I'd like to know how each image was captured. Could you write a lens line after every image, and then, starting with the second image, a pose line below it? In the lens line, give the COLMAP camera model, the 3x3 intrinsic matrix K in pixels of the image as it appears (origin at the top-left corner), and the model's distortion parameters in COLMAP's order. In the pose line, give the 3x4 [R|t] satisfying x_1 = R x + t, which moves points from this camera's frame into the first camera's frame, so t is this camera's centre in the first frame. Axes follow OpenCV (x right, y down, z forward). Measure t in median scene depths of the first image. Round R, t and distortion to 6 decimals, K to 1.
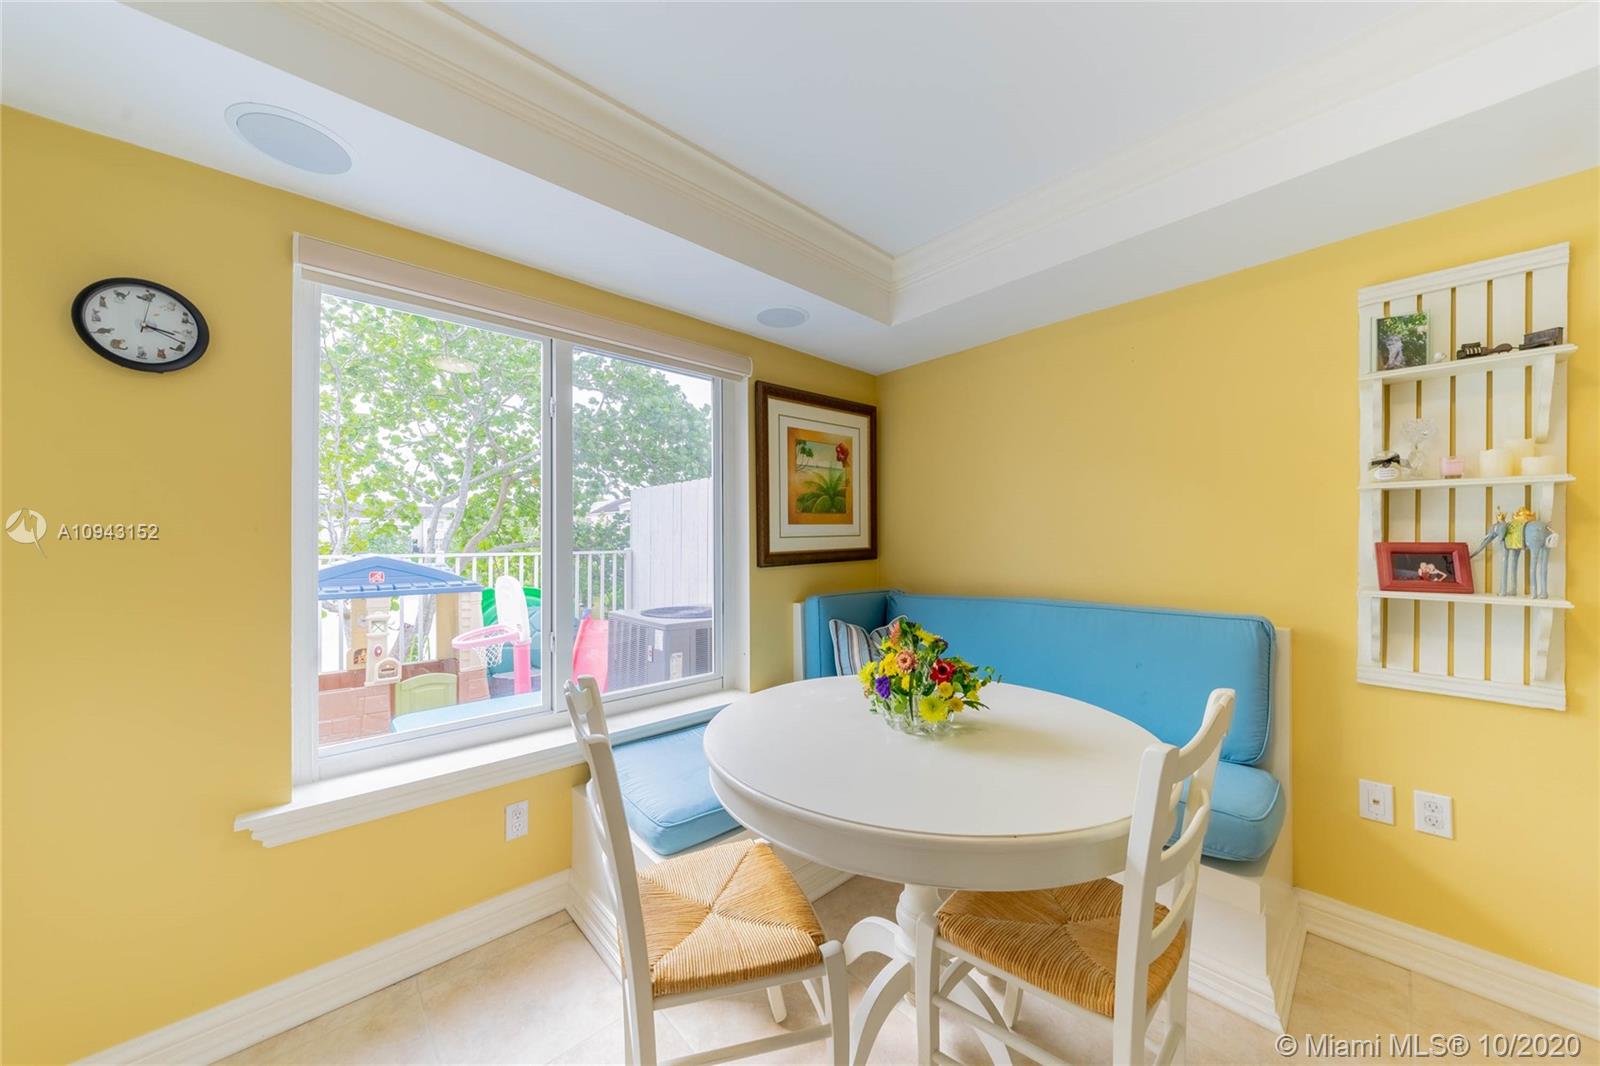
lens RADIAL K [[546.8, 0, 802.7], [0, 546.8, 543.0], [0, 0, 1]] dist [-0.002833, 0.000063]
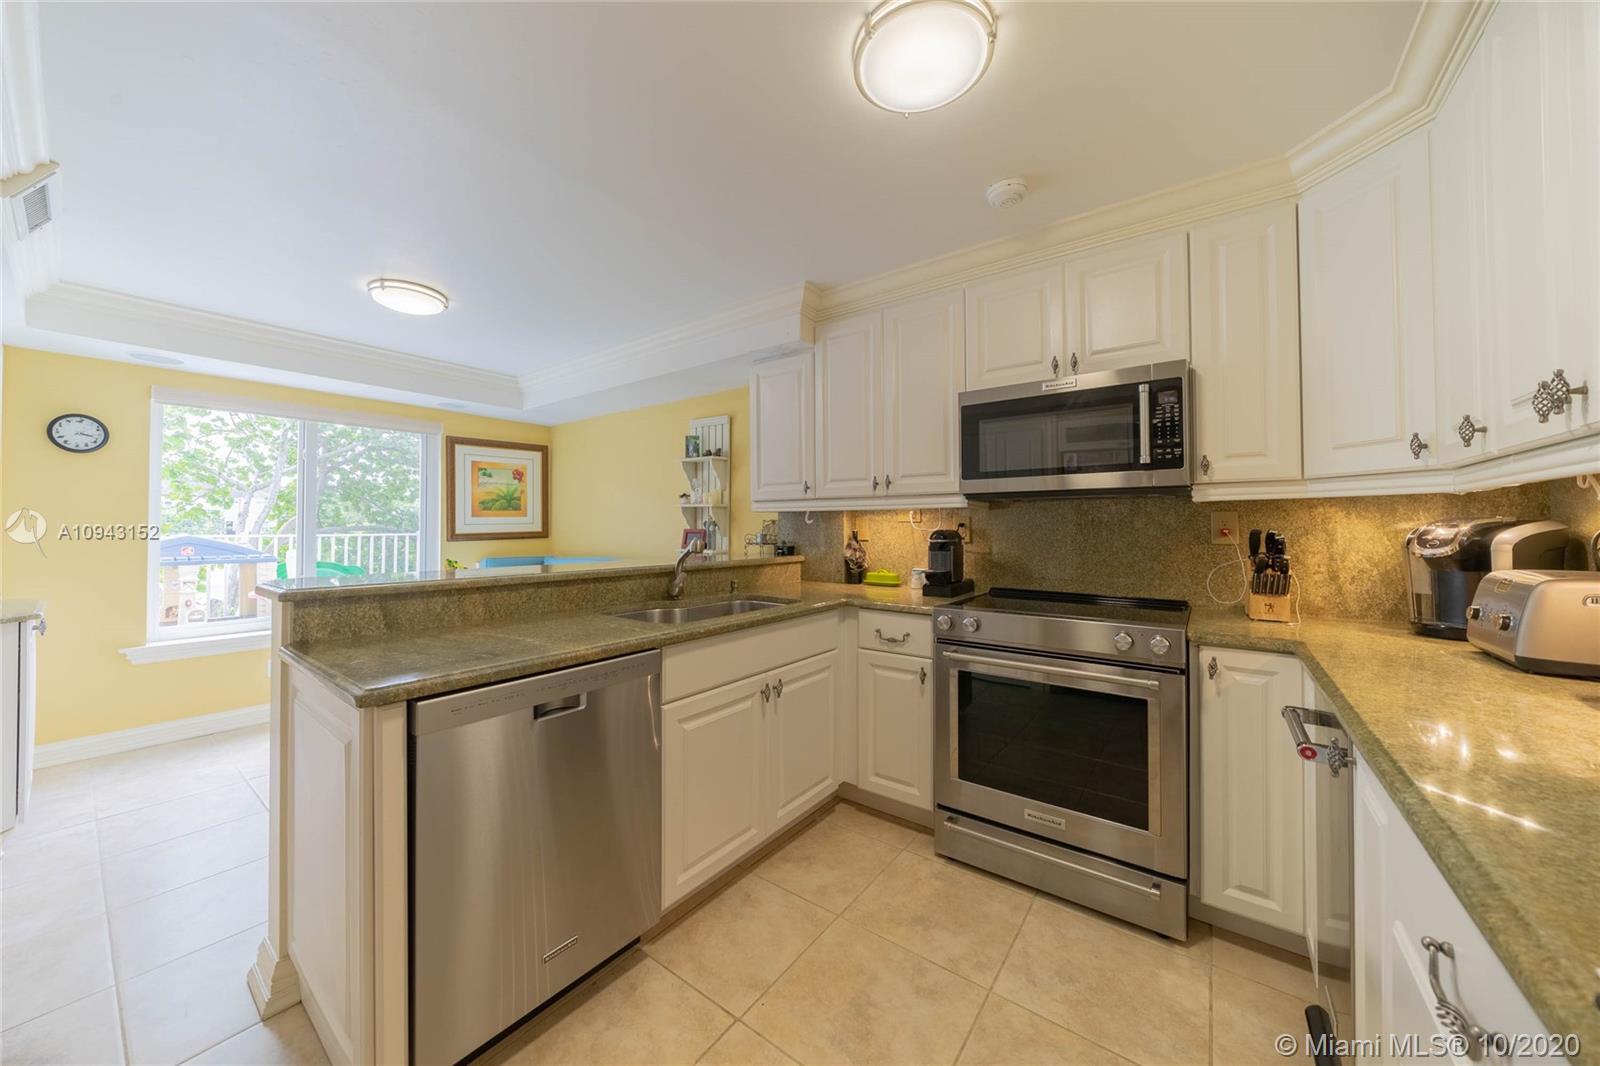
lens RADIAL K [[546.8, 0, 797.8], [0, 546.8, 521.7], [0, 0, 1]] dist [-0.002833, 0.000063]
pose [[0.982318, 0.006298, 0.187114, 0.601812], [-0.004150, 0.999921, -0.011869, -0.002831], [-0.187174, 0.010883, 0.982266, -0.811011]]
